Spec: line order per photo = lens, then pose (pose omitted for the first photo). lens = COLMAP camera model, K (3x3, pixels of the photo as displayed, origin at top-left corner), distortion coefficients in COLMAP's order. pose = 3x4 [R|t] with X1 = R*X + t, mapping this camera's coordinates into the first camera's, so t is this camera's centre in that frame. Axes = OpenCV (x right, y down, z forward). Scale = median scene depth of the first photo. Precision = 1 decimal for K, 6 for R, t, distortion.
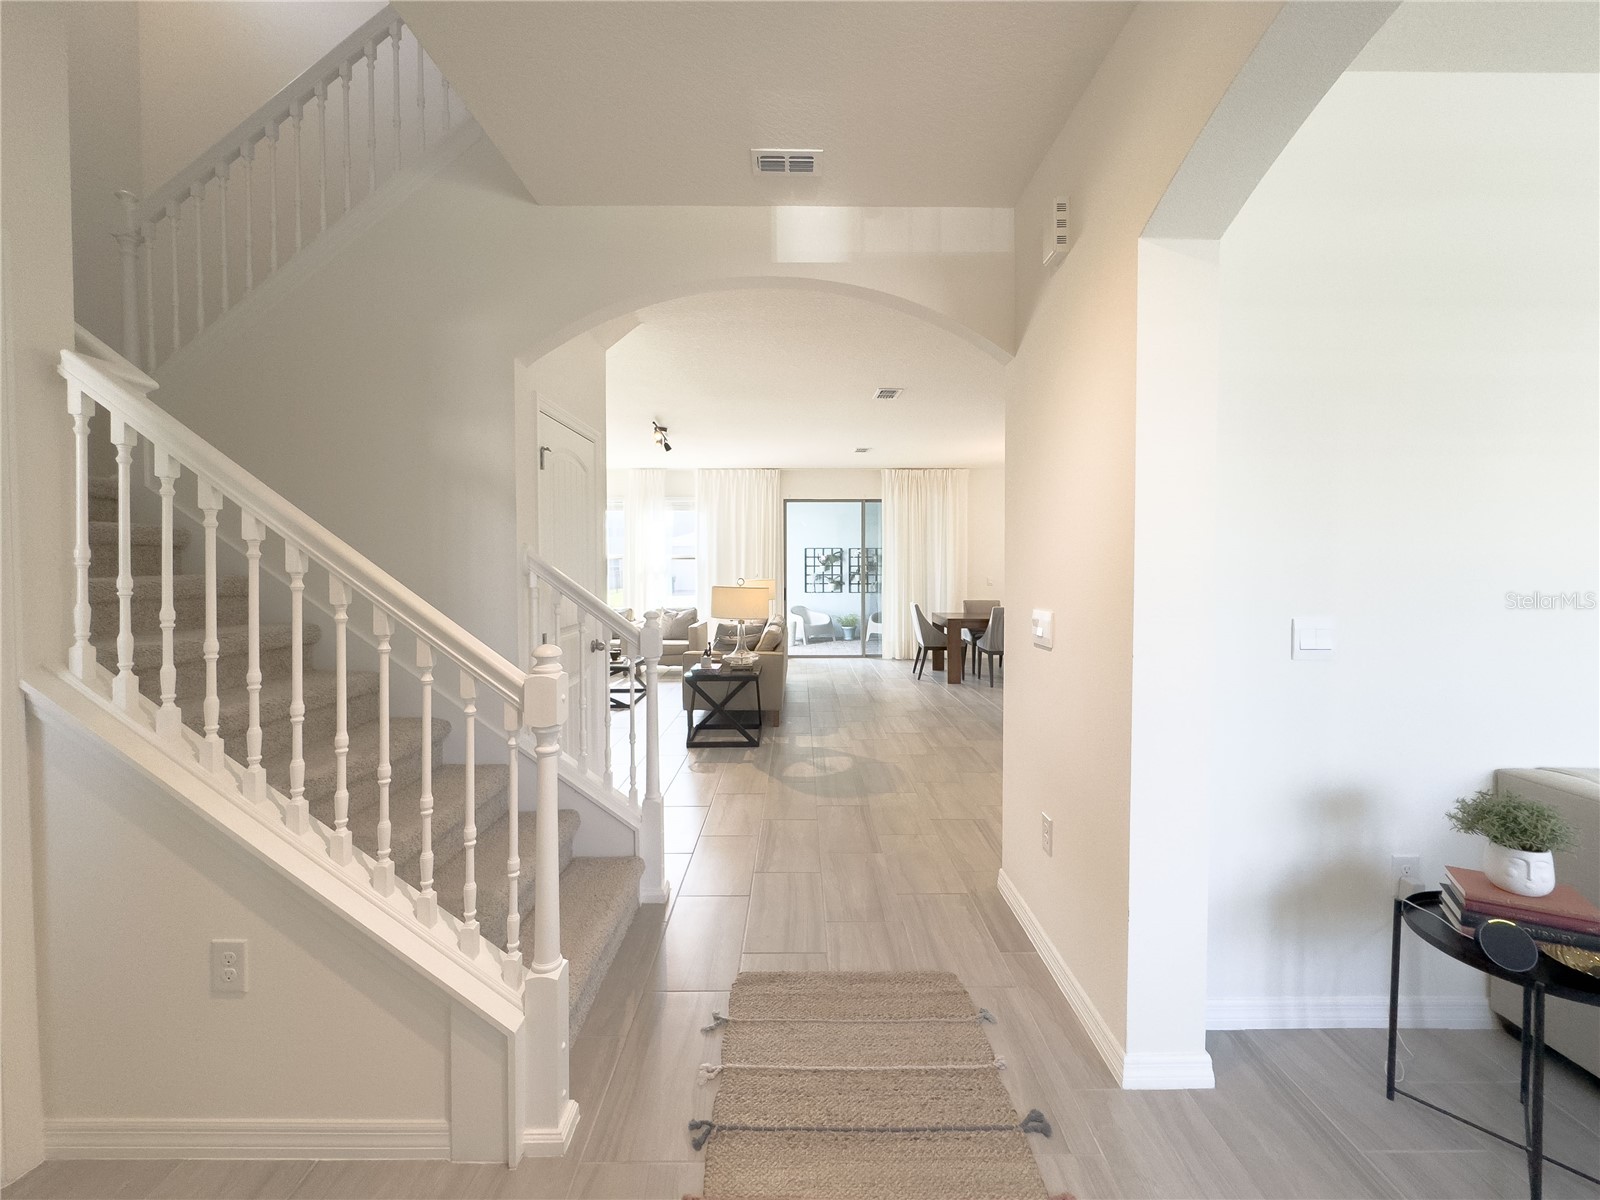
lens RADIAL K [[647.9, 0, 790.6], [0, 647.9, 575.2], [0, 0, 1]] dist [-0.009523, 0.001848]
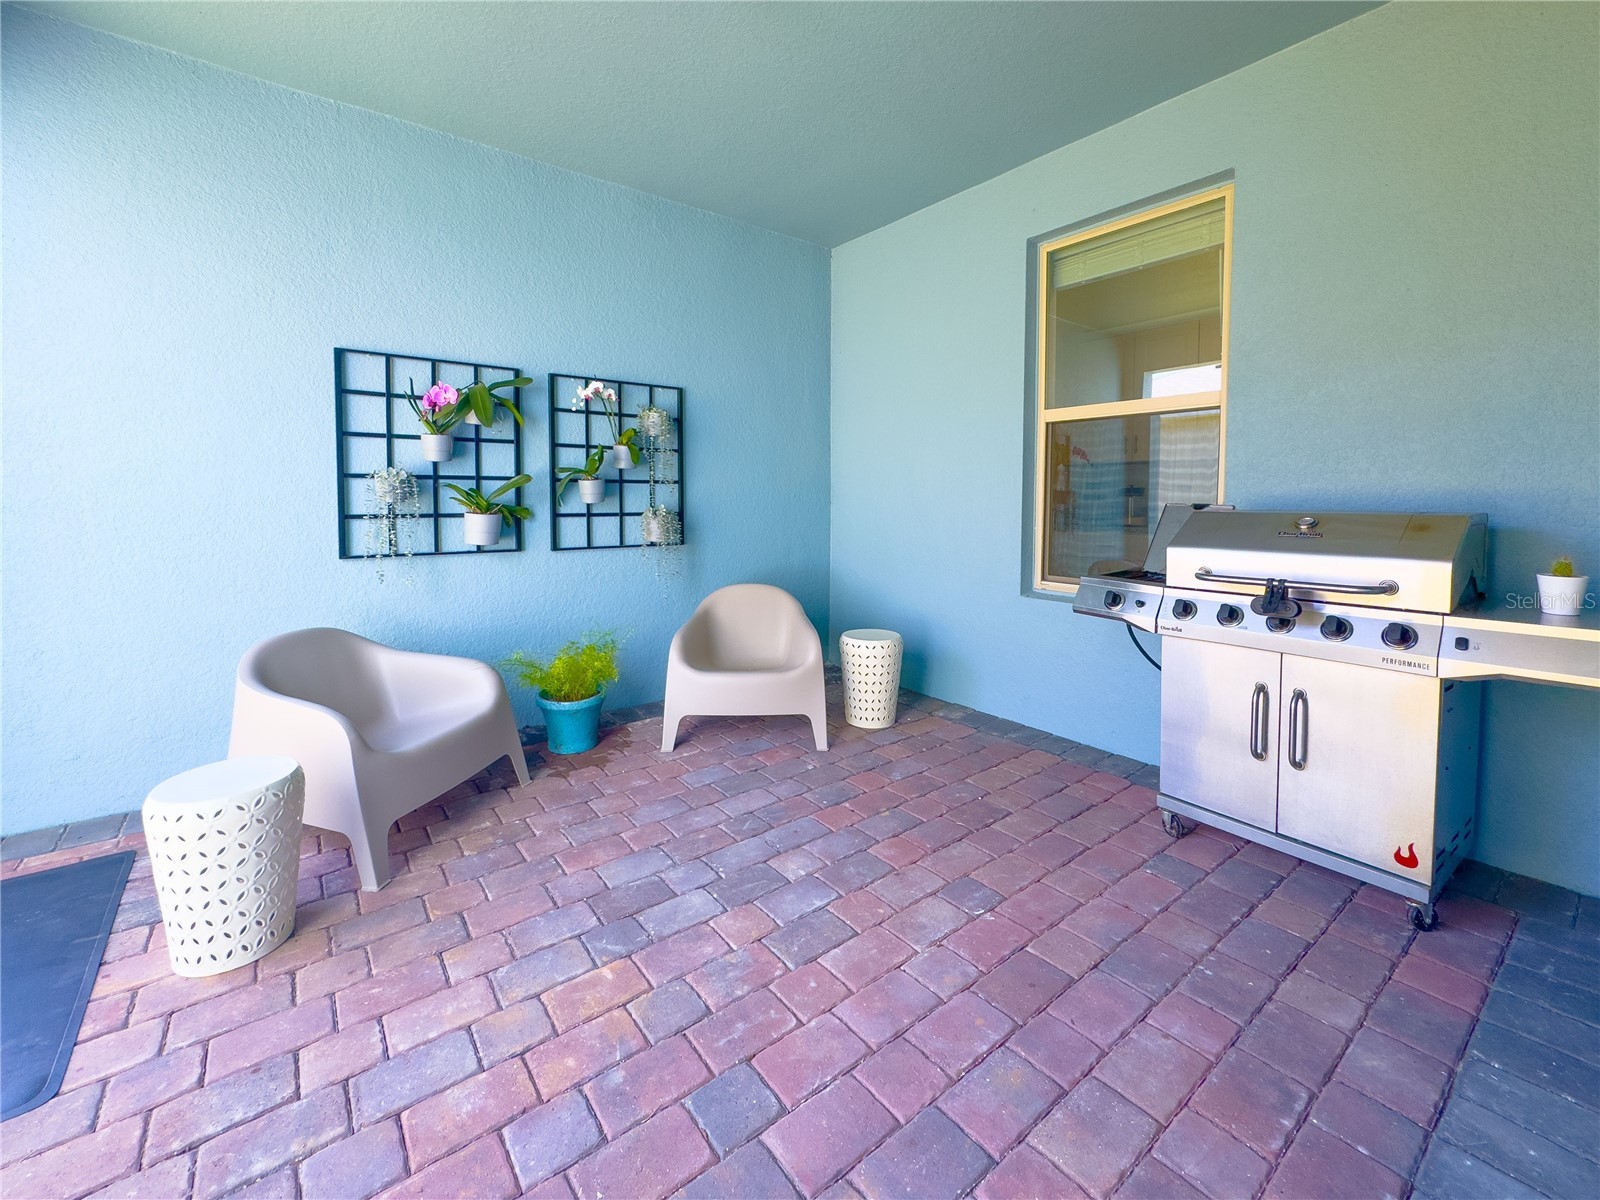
lens RADIAL K [[647.9, 0, 796.2], [0, 647.9, 527.2], [0, 0, 1]] dist [-0.009523, 0.001848]
pose [[0.776800, -0.020317, 0.629419, 0.011496], [0.006871, 0.999693, 0.023790, 0.027660], [-0.629710, -0.014155, 0.776702, 1.632021]]
